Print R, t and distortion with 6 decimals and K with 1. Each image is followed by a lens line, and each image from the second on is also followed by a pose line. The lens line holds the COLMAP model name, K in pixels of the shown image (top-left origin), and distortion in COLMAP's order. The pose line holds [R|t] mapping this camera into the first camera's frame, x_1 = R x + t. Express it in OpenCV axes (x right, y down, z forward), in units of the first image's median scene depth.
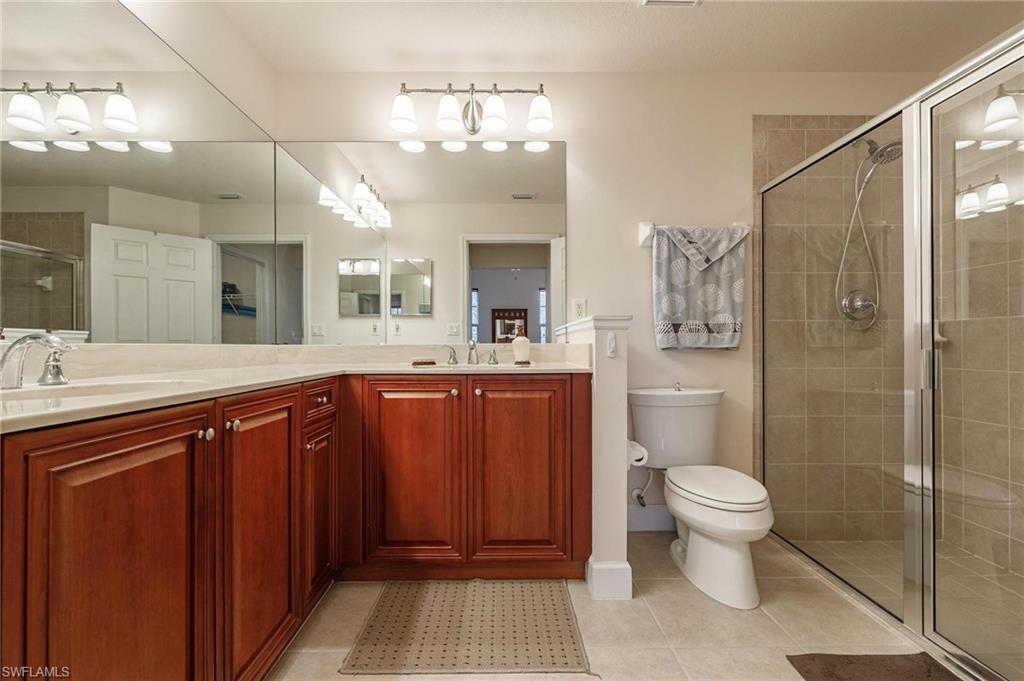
lens RADIAL K [[439.4, 0, 511.8], [0, 439.4, 342.5], [0, 0, 1]] dist [0.001599, 0.000165]
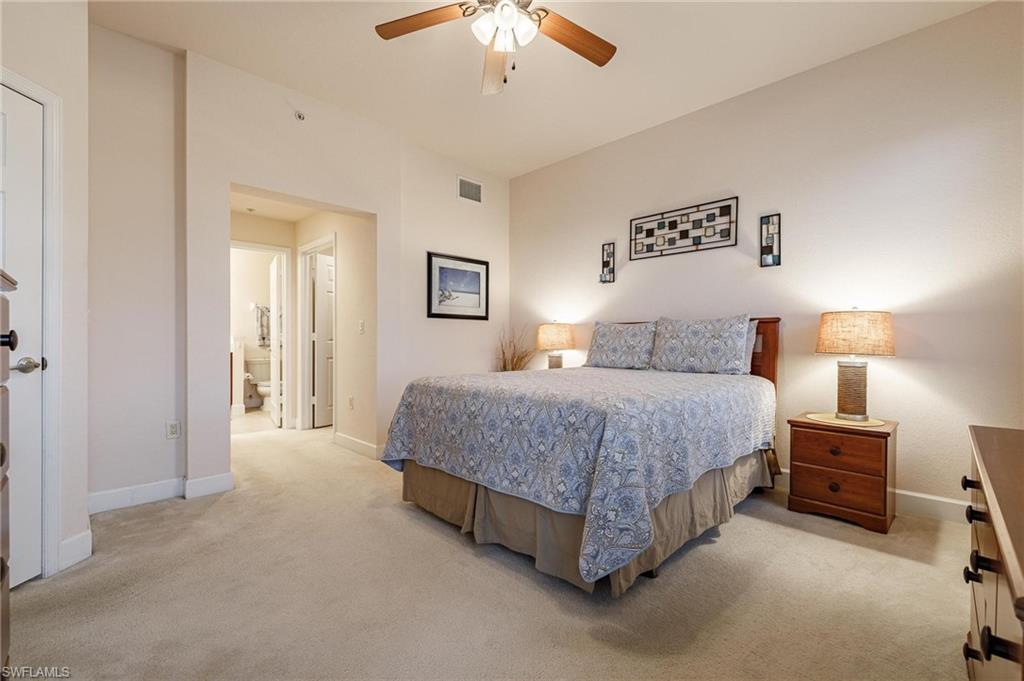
lens RADIAL K [[439.4, 0, 511.8], [0, 439.4, 342.5], [0, 0, 1]] dist [0.001599, 0.000165]
pose [[0.719868, 0.003255, 0.694103, -0.513086], [-0.006795, 0.999974, 0.002358, -0.026879], [-0.694077, -0.006413, 0.719872, -2.431328]]
